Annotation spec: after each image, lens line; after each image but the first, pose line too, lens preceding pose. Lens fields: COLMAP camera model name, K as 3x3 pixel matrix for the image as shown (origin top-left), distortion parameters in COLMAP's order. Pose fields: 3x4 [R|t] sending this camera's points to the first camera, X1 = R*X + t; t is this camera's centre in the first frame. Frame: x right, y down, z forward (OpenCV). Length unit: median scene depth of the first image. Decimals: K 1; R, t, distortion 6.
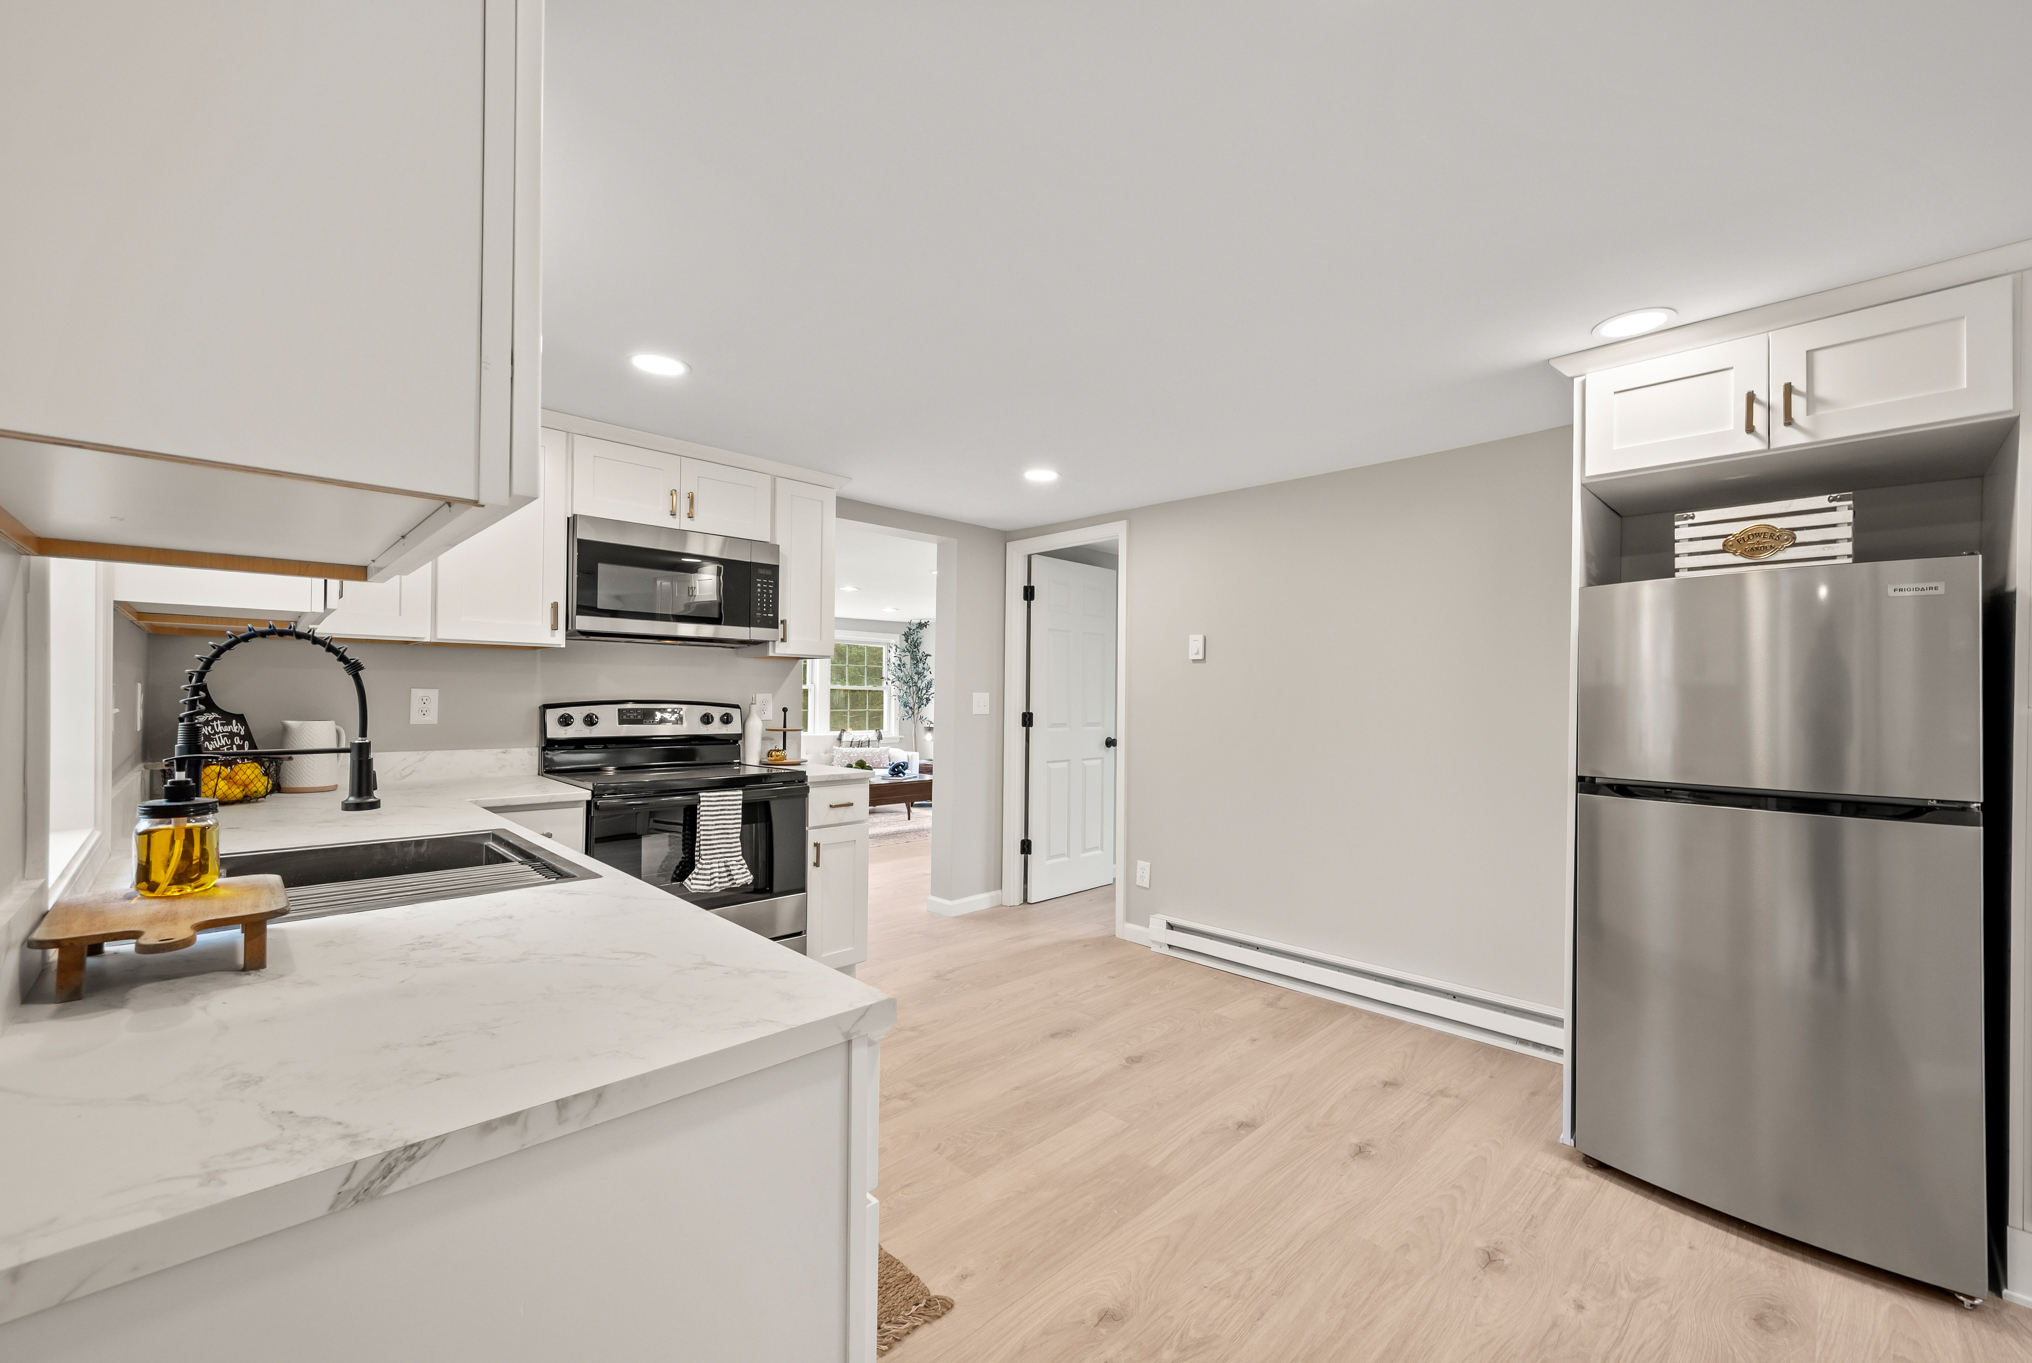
lens RADIAL K [[838.2, 0, 1021.0], [0, 838.2, 693.8], [0, 0, 1]] dist [-0.000254, -0.000018]
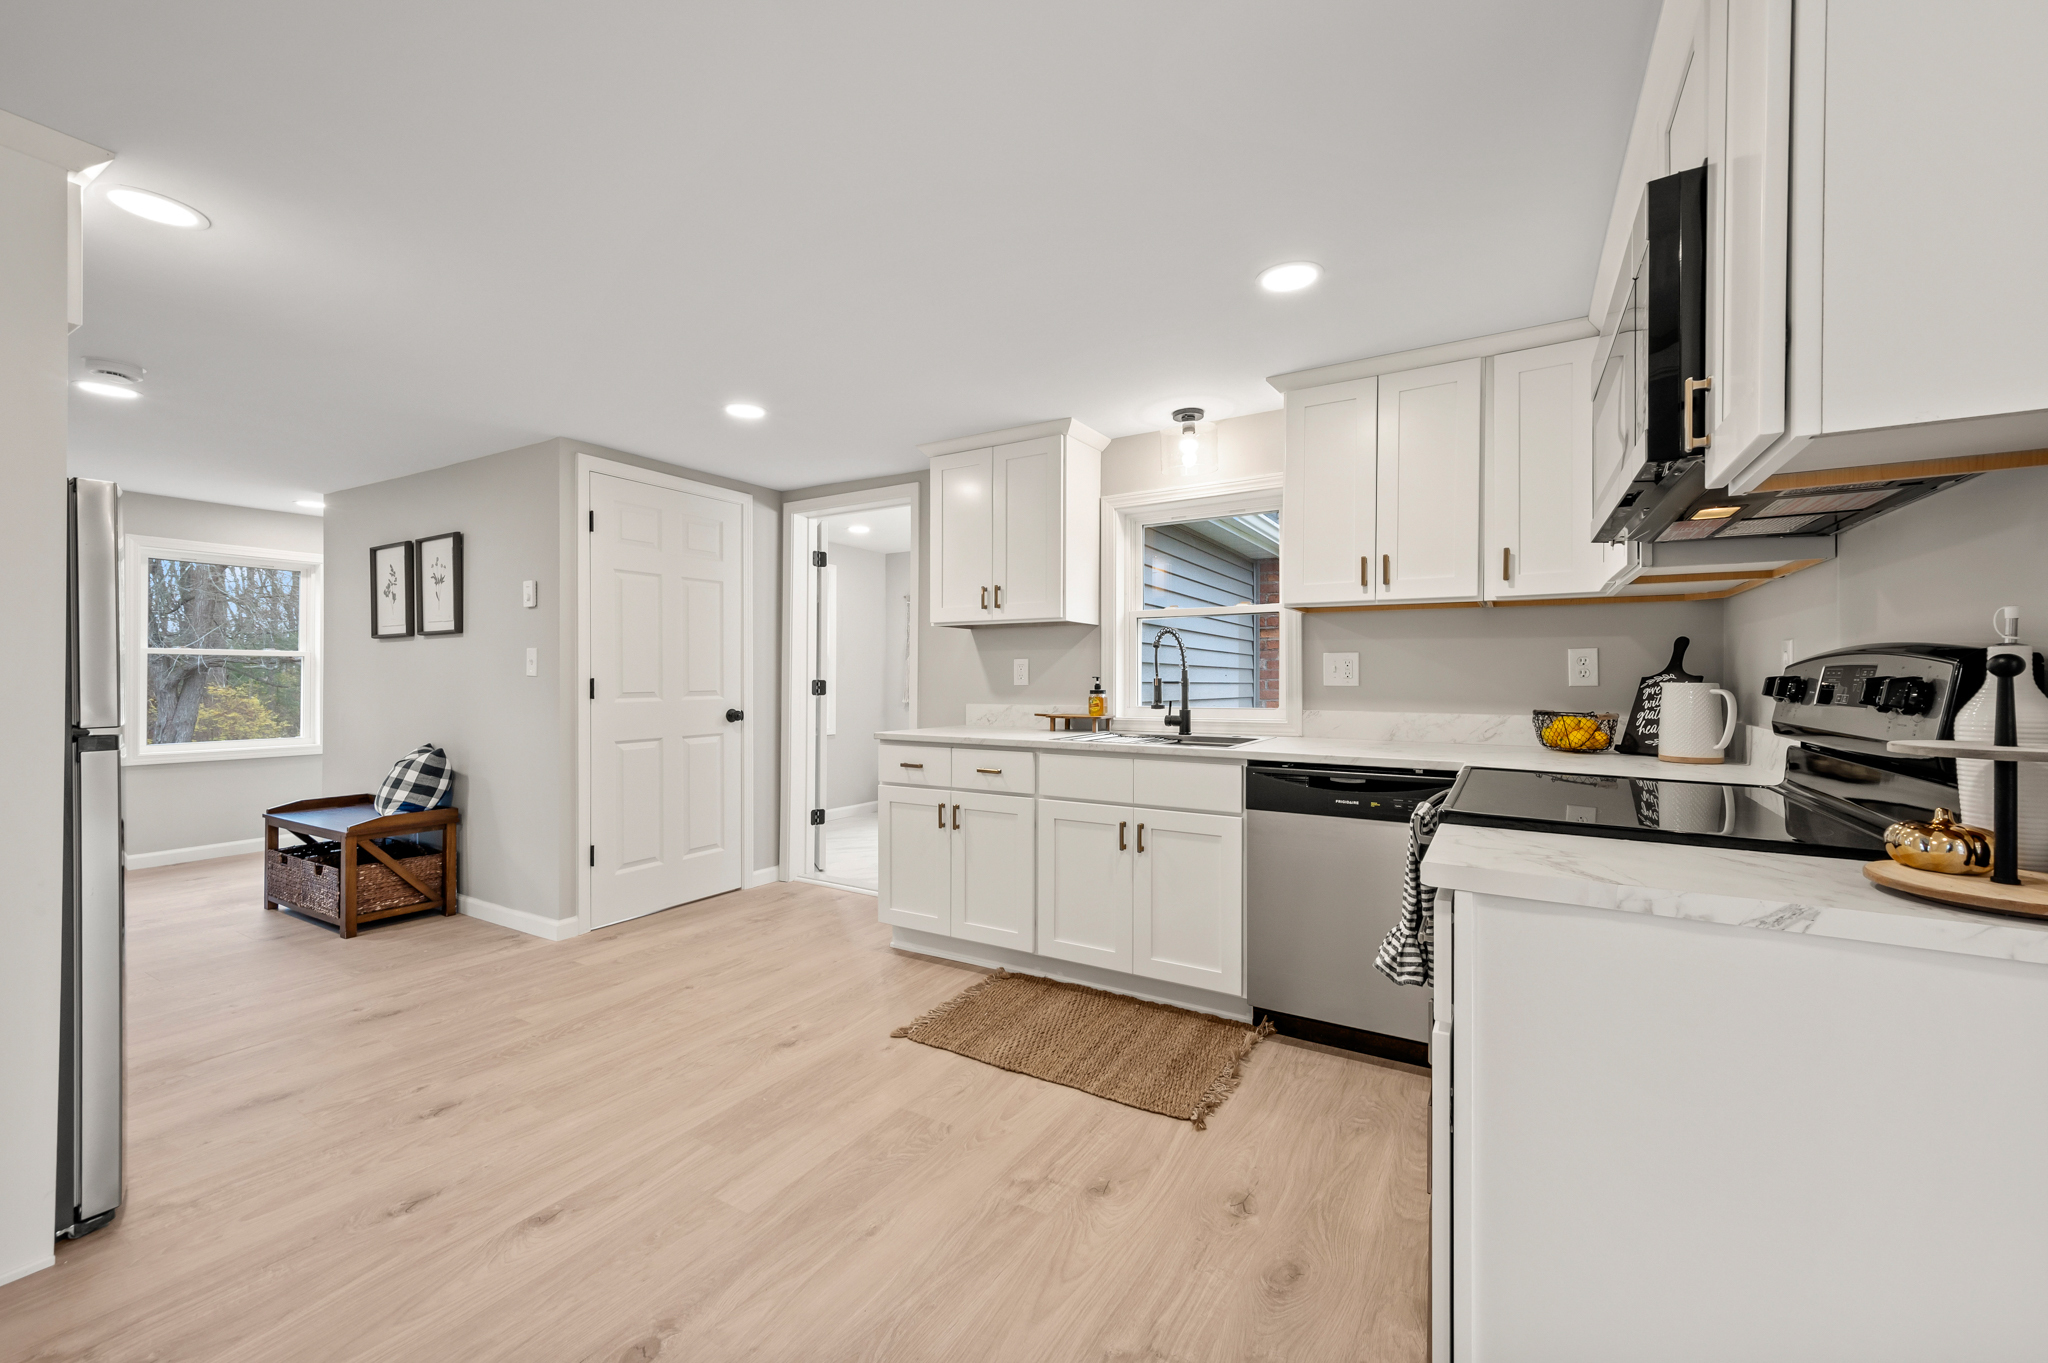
lens RADIAL K [[807.5, 0, 1032.9], [0, 807.5, 676.4], [0, 0, 1]] dist [0.000399, 0.000230]
pose [[-0.963739, -0.015980, -0.266369, 0.043905], [-0.015993, 0.999870, -0.002122, 0.033645], [0.266368, 0.002215, -0.963869, 1.470589]]
